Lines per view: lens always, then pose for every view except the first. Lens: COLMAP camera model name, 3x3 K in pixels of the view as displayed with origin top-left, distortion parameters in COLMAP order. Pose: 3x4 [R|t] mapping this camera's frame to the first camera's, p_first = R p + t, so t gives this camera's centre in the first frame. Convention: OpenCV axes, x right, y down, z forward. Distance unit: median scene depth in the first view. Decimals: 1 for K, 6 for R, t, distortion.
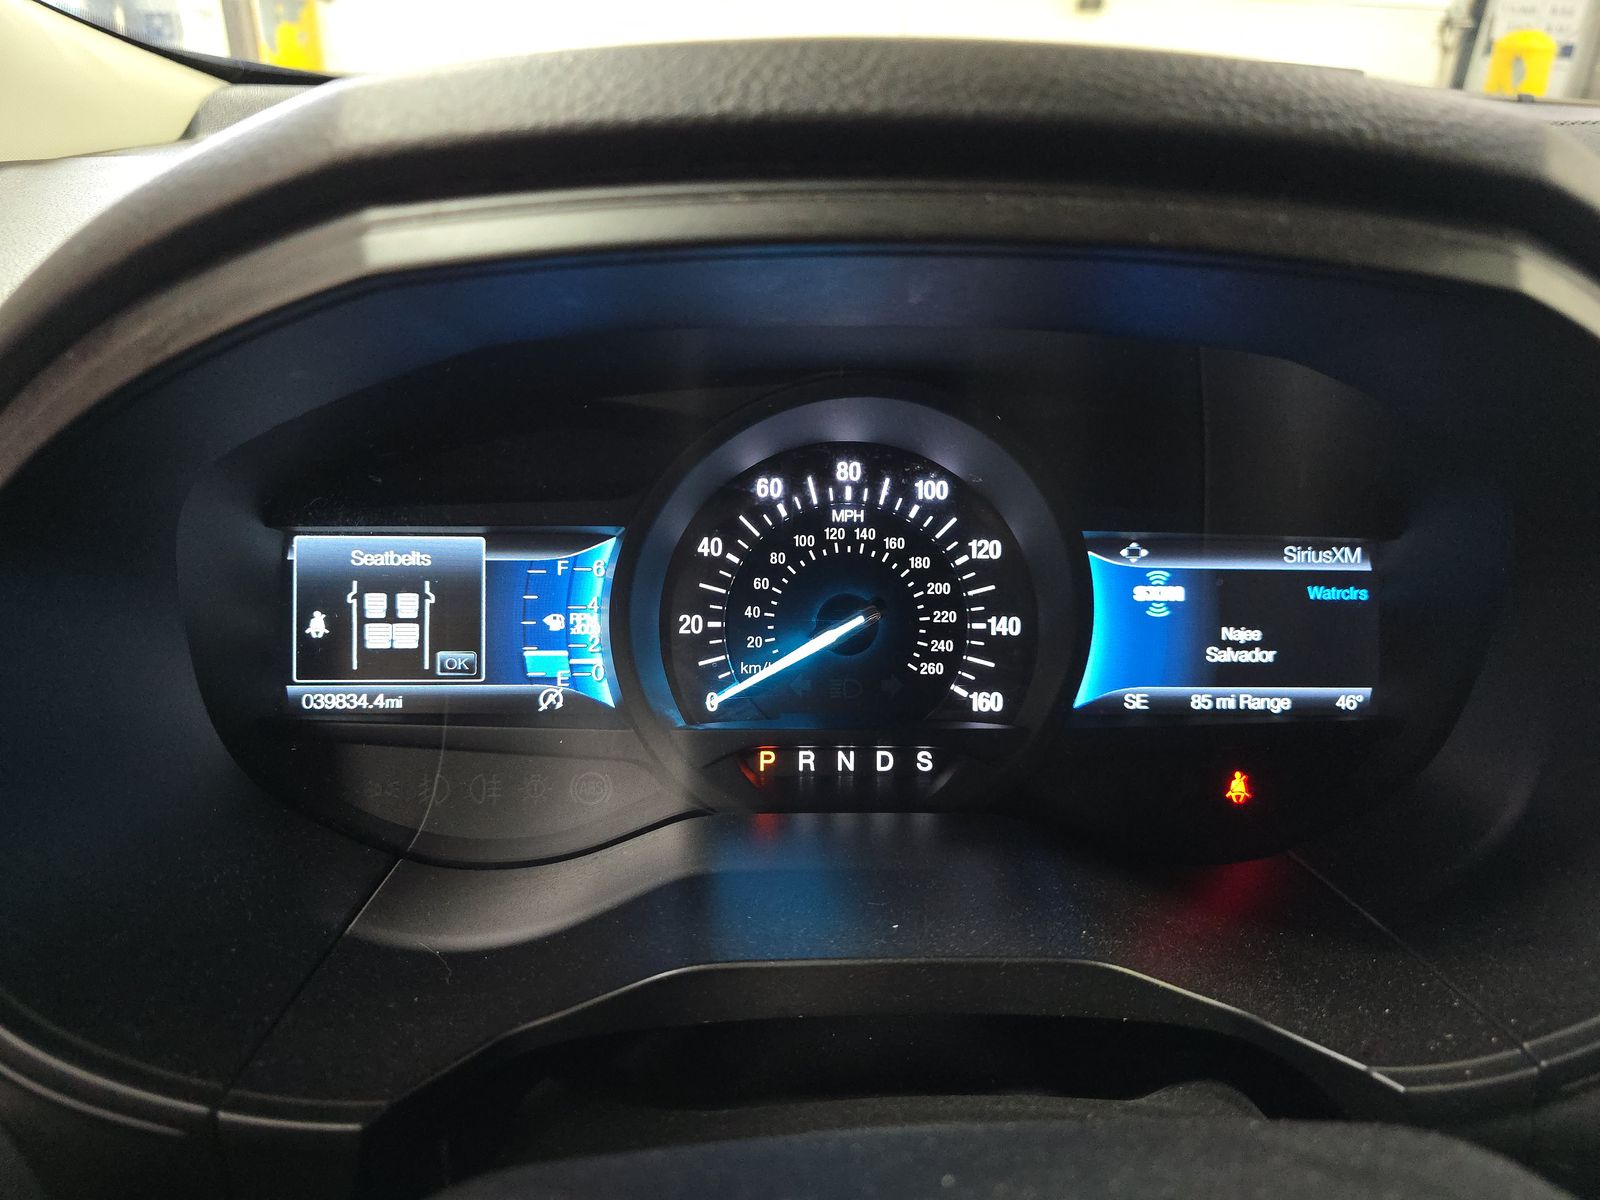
lens RADIAL K [[1077.0, 0, 786.4], [0, 1077.0, 593.7], [0, 0, 1]] dist [0.041619, -0.055150]
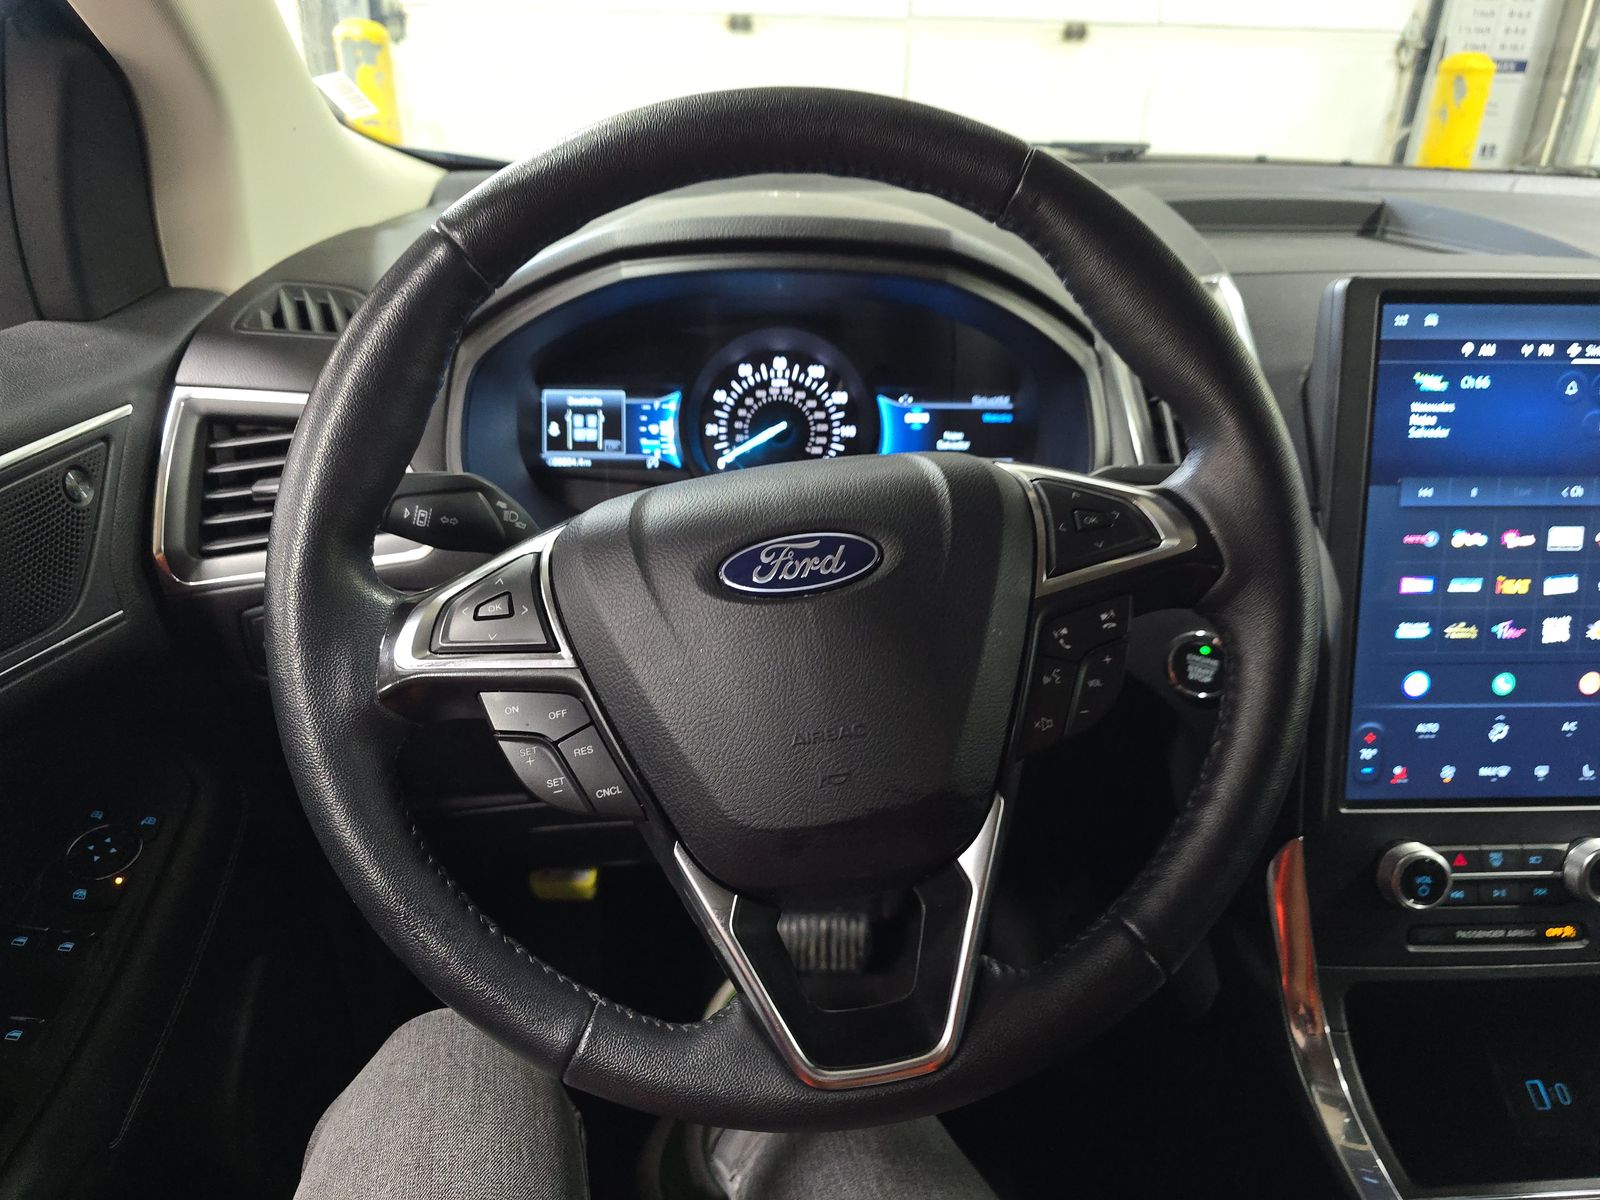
lens RADIAL K [[1077.0, 0, 795.2], [0, 1077.0, 602.2], [0, 0, 1]] dist [0.041619, -0.055150]
pose [[0.999848, -0.003771, -0.017017, 0.127818], [0.003818, 0.999989, 0.002728, 0.390351], [0.017006, -0.002792, 0.999851, -1.310671]]
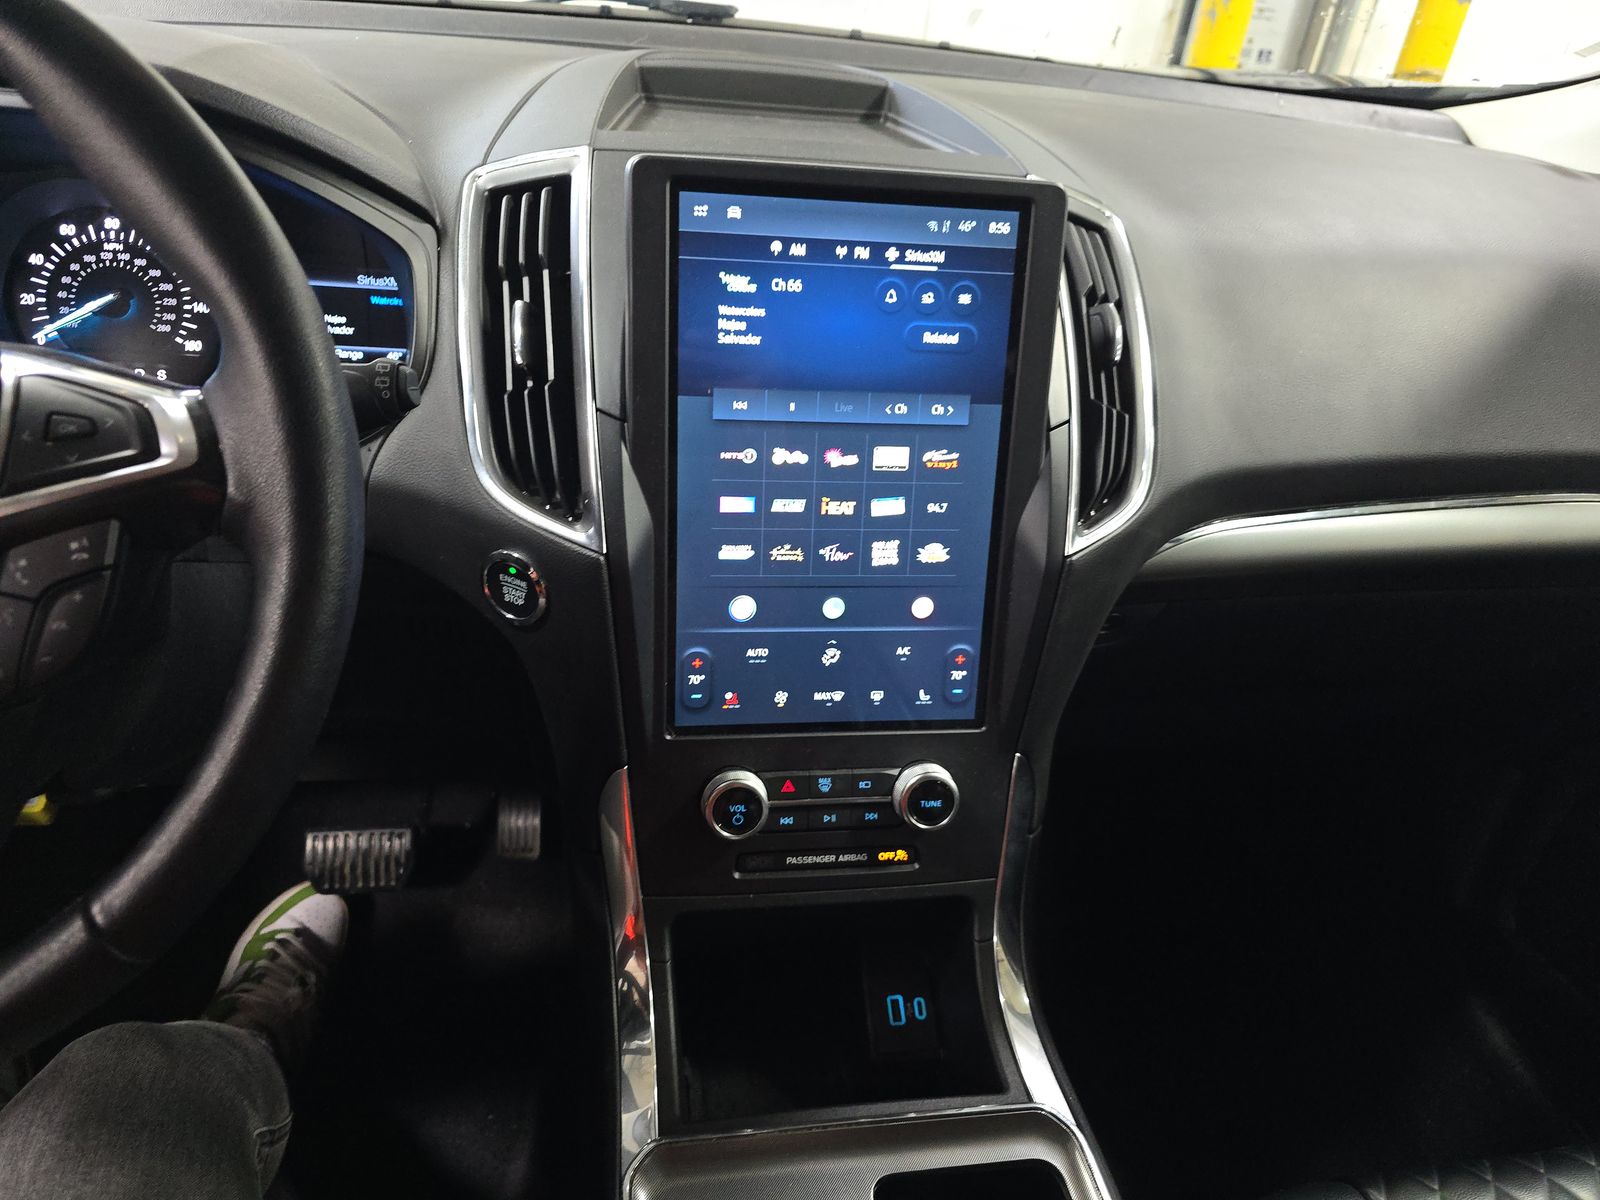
lens RADIAL K [[1077.0, 0, 792.7], [0, 1077.0, 605.3], [0, 0, 1]] dist [0.041619, -0.055150]
pose [[0.991936, 0.003526, 0.126687, 1.038965], [-0.017336, 0.993992, 0.108074, 0.342810], [-0.125545, -0.109398, 0.986038, -1.178334]]
